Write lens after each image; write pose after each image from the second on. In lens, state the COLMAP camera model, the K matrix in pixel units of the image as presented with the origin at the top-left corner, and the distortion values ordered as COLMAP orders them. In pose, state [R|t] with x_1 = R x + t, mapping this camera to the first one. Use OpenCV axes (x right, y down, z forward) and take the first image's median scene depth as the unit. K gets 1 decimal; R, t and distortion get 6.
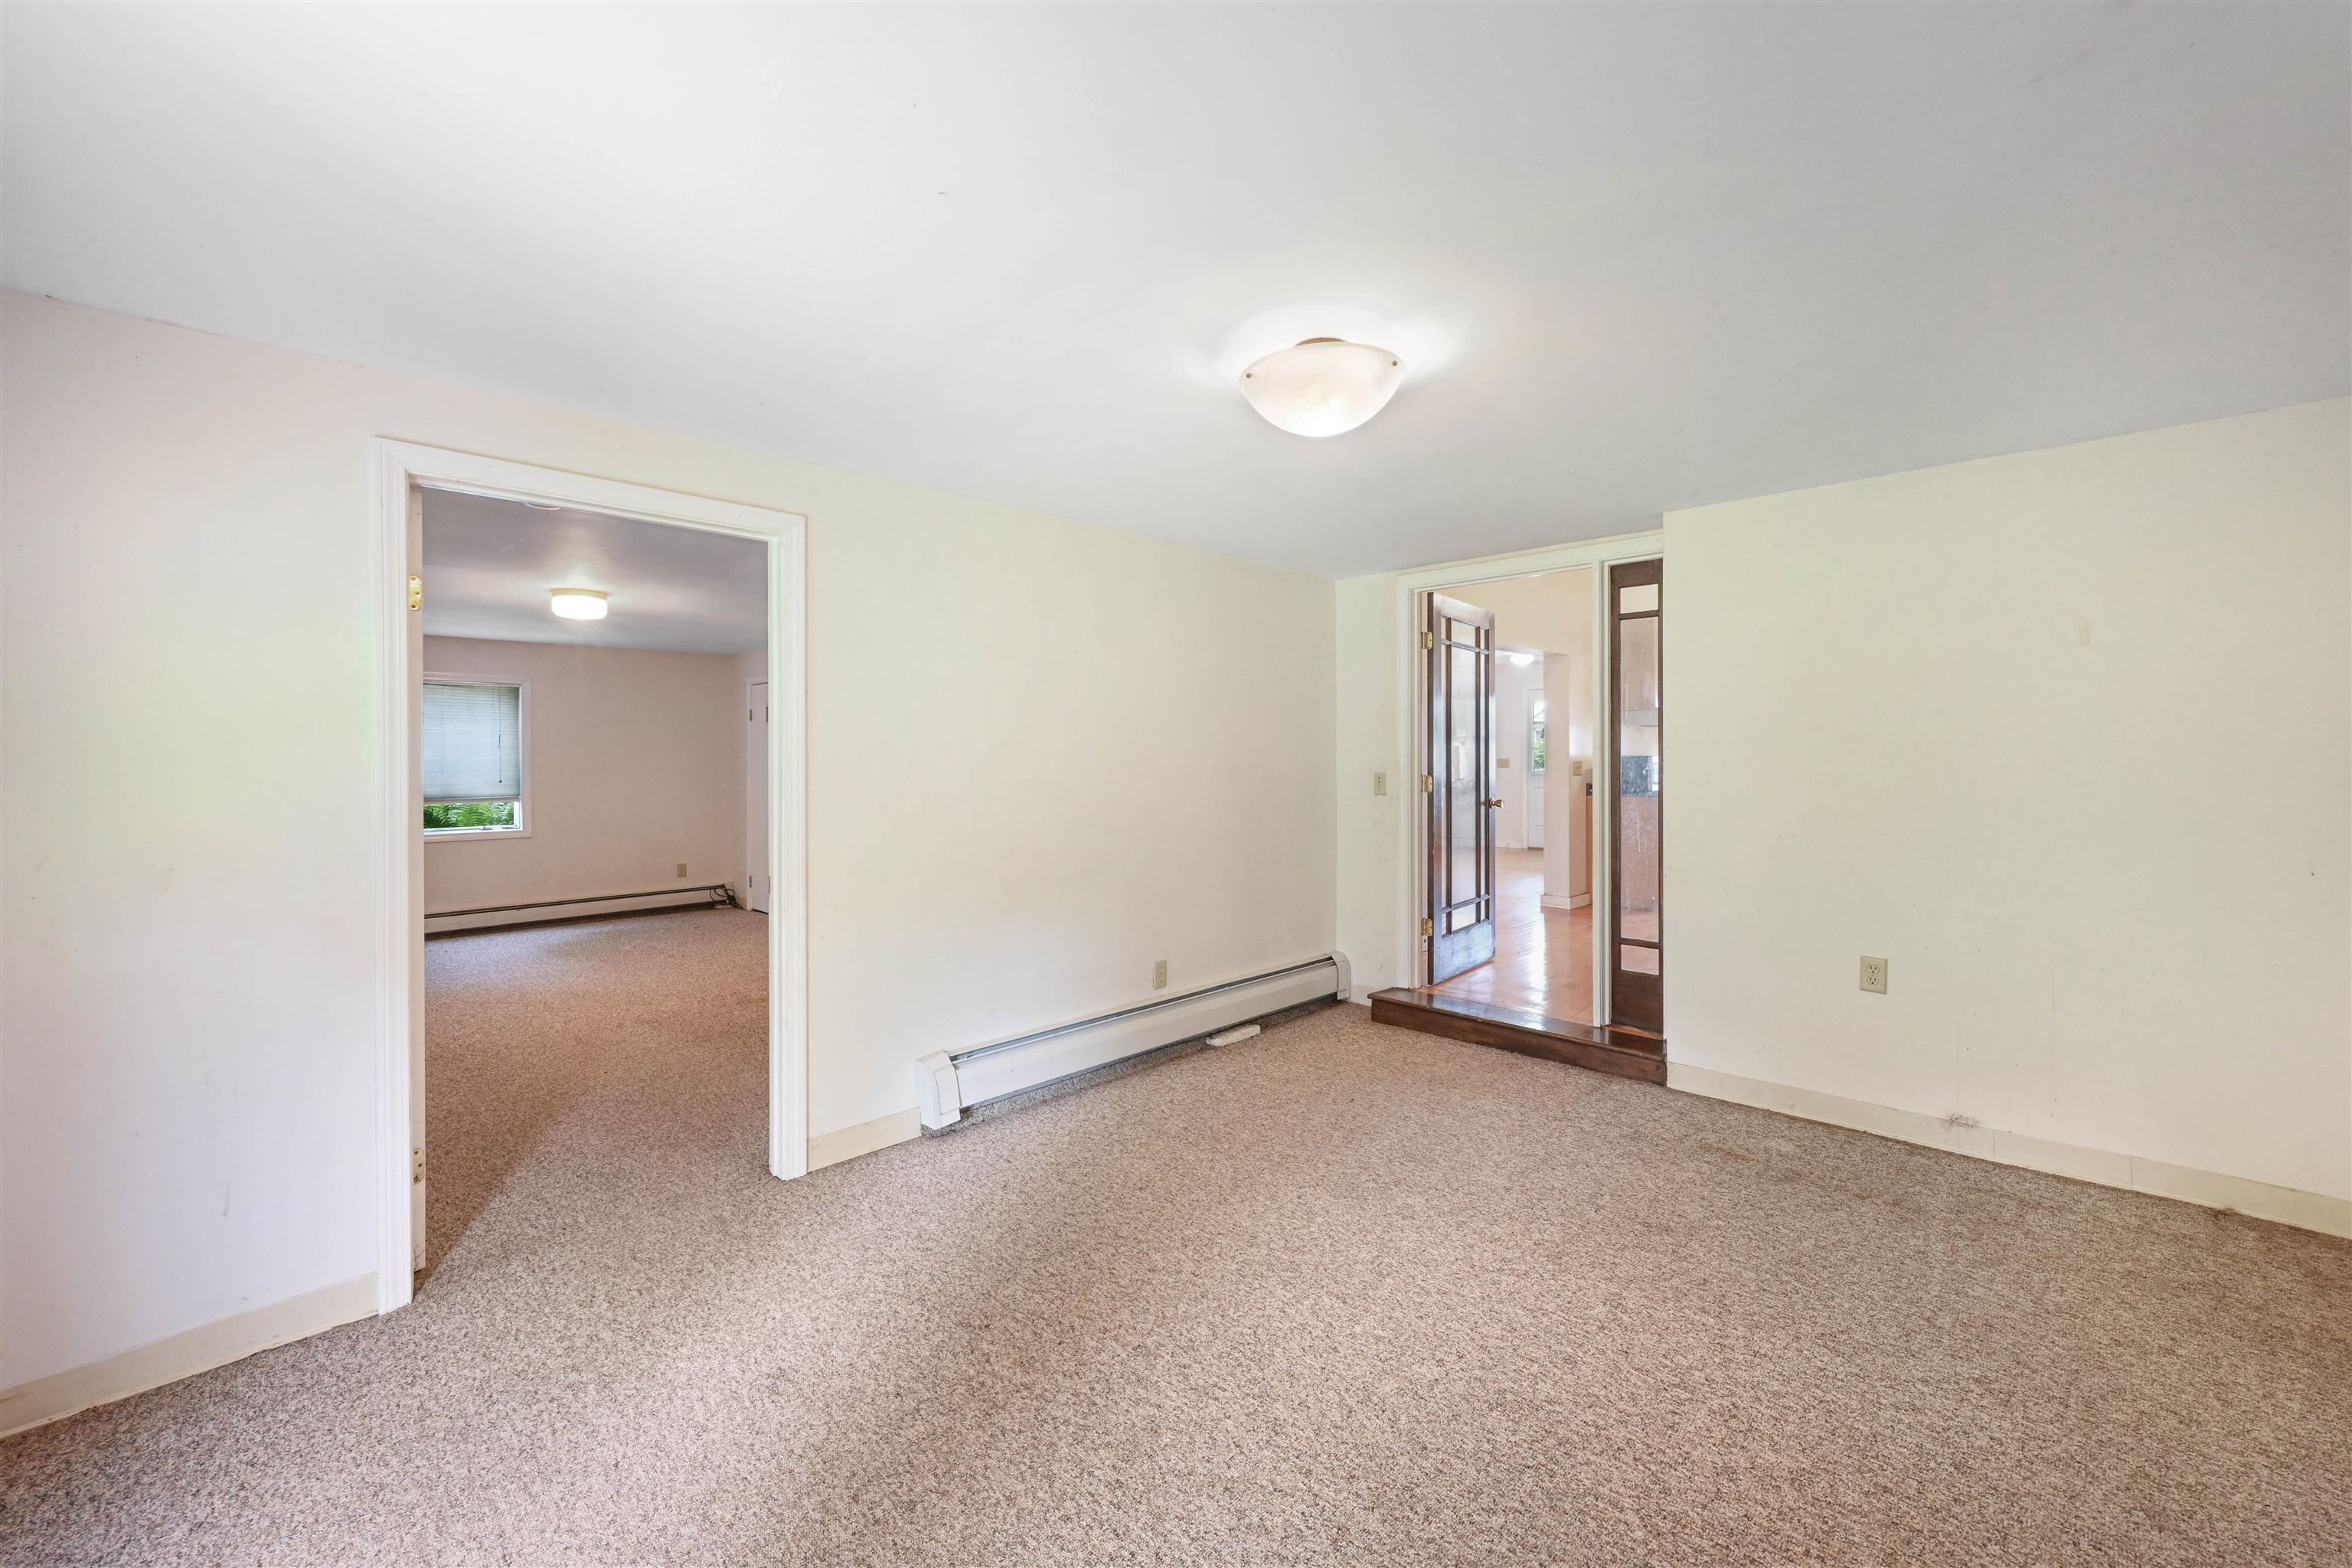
lens RADIAL K [[962.2, 0, 1179.3], [0, 962.2, 770.1], [0, 0, 1]] dist [-0.001537, 0.000620]
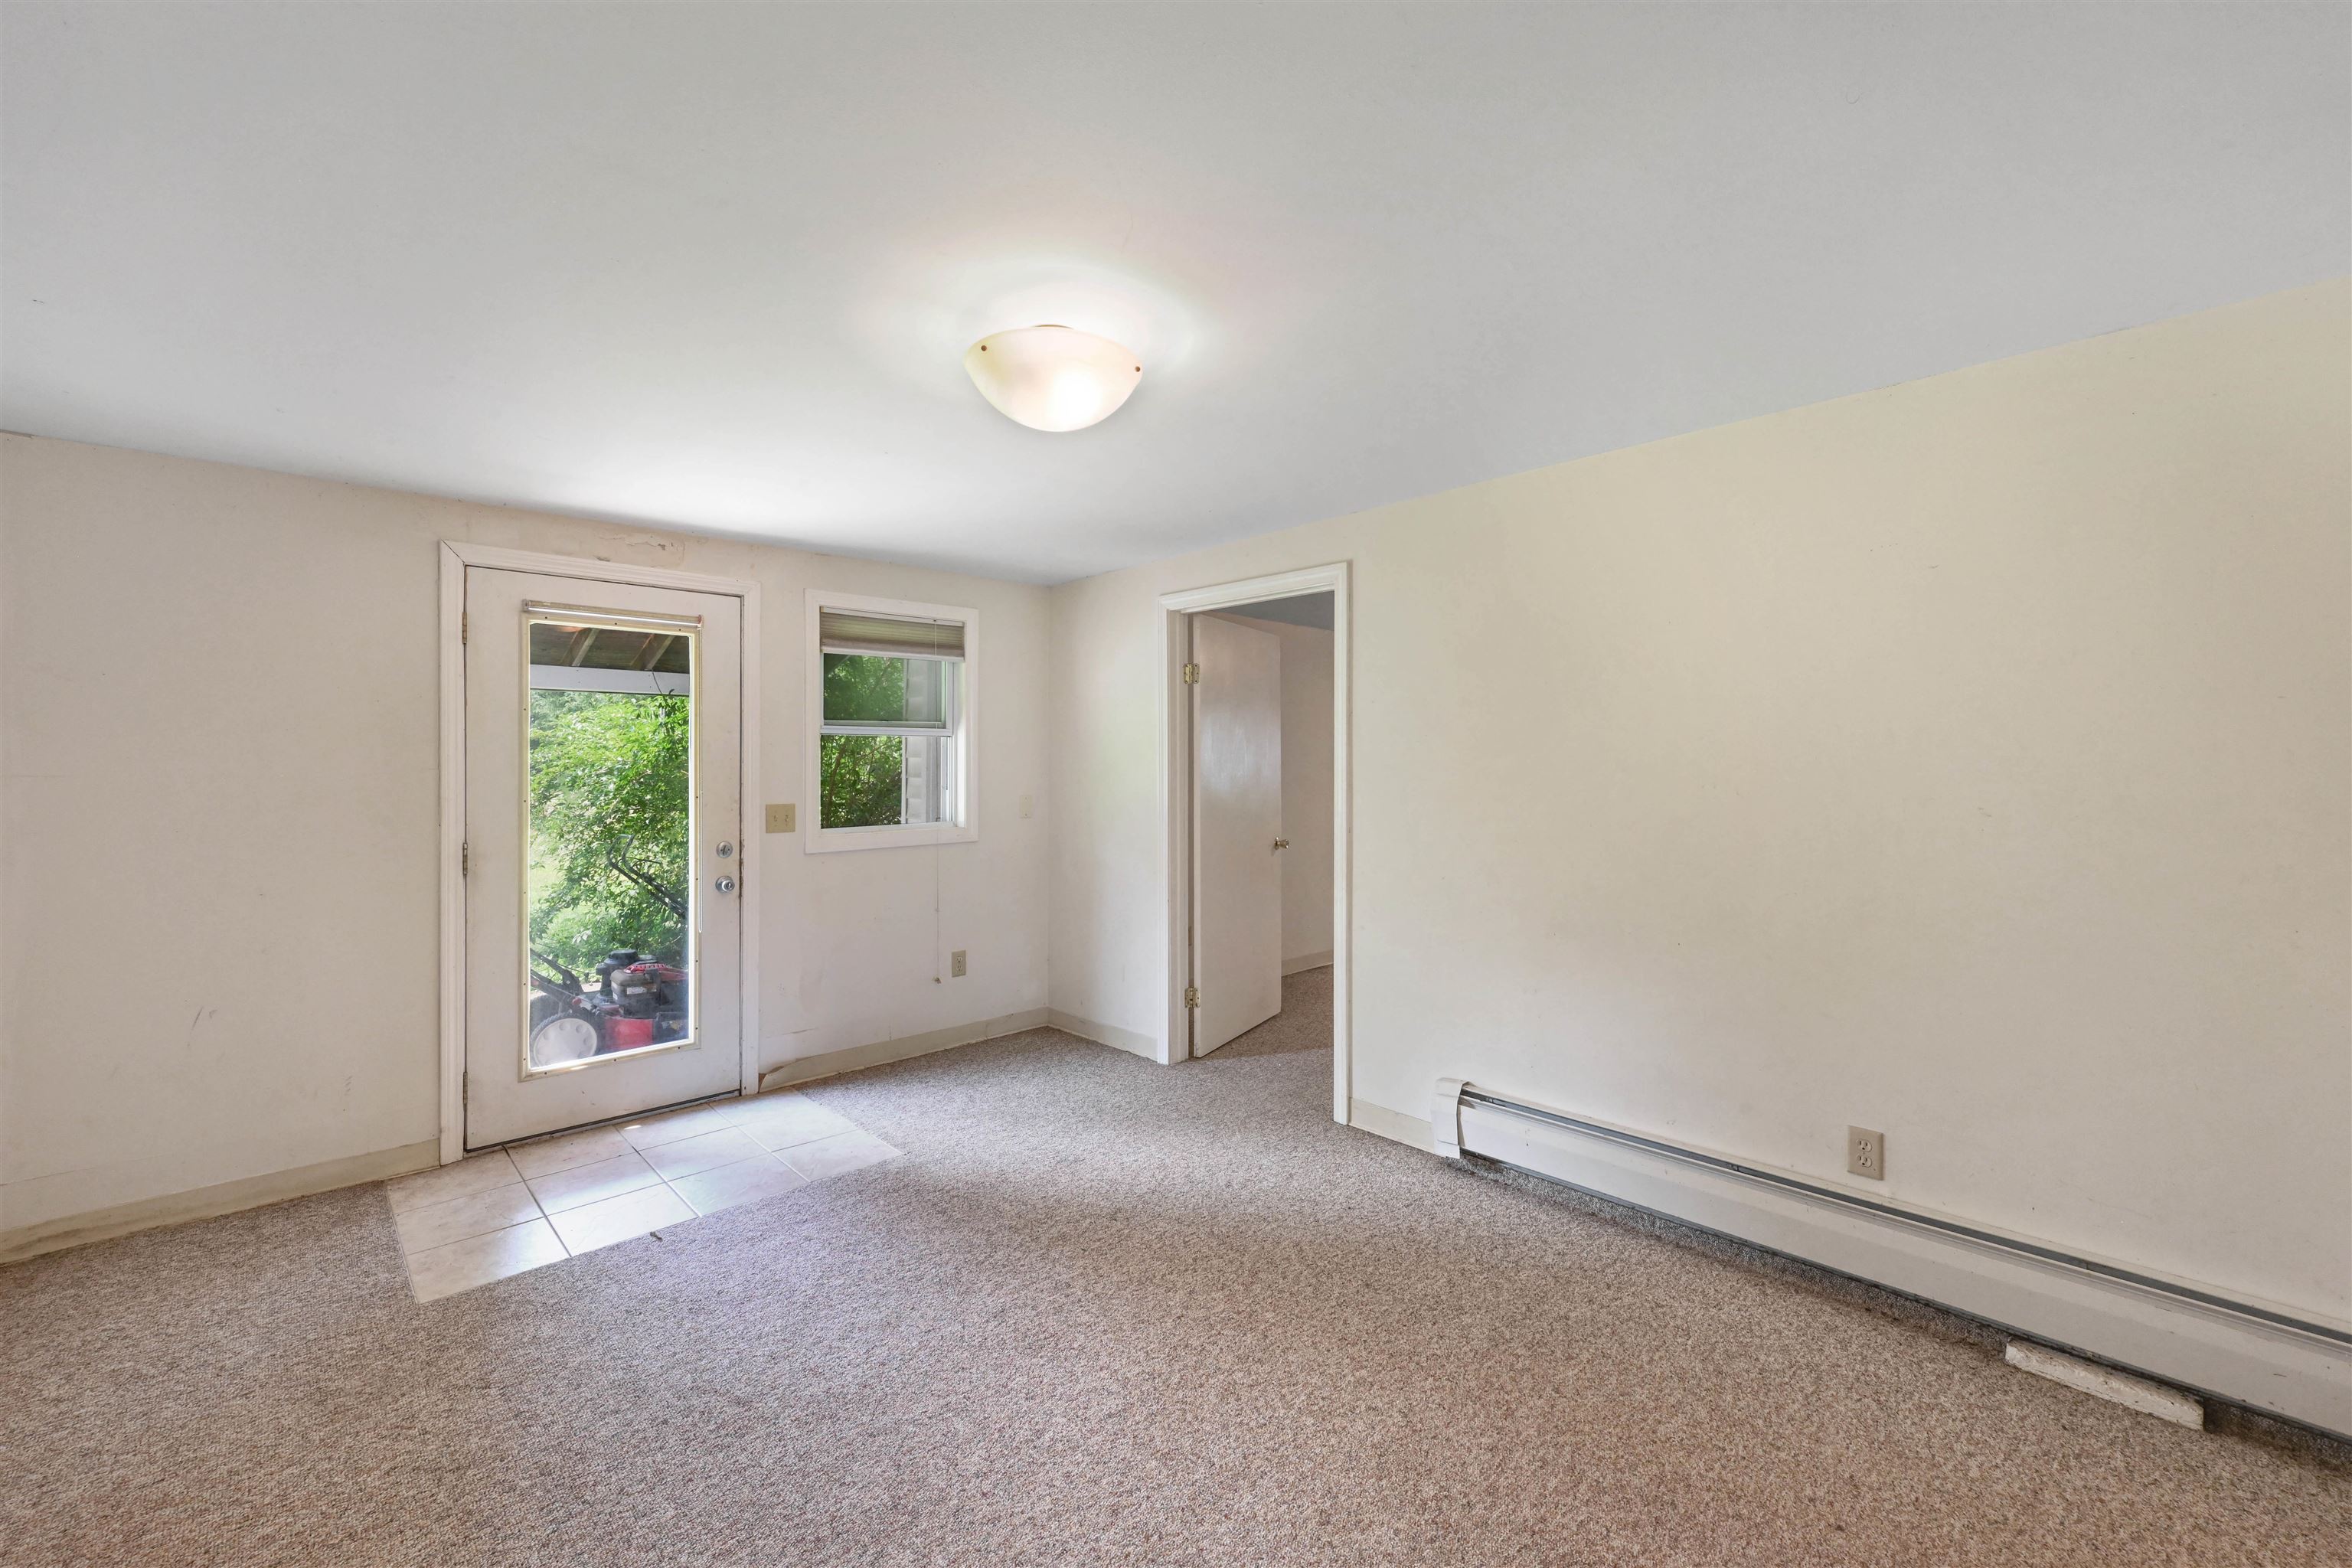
lens RADIAL K [[962.2, 0, 1166.6], [0, 962.2, 770.9], [0, 0, 1]] dist [-0.001537, 0.000620]
pose [[-0.062566, 0.012049, -0.997968, 0.708495], [-0.012015, 0.999846, 0.012825, -0.019638], [0.997968, 0.012793, -0.062412, 0.768021]]
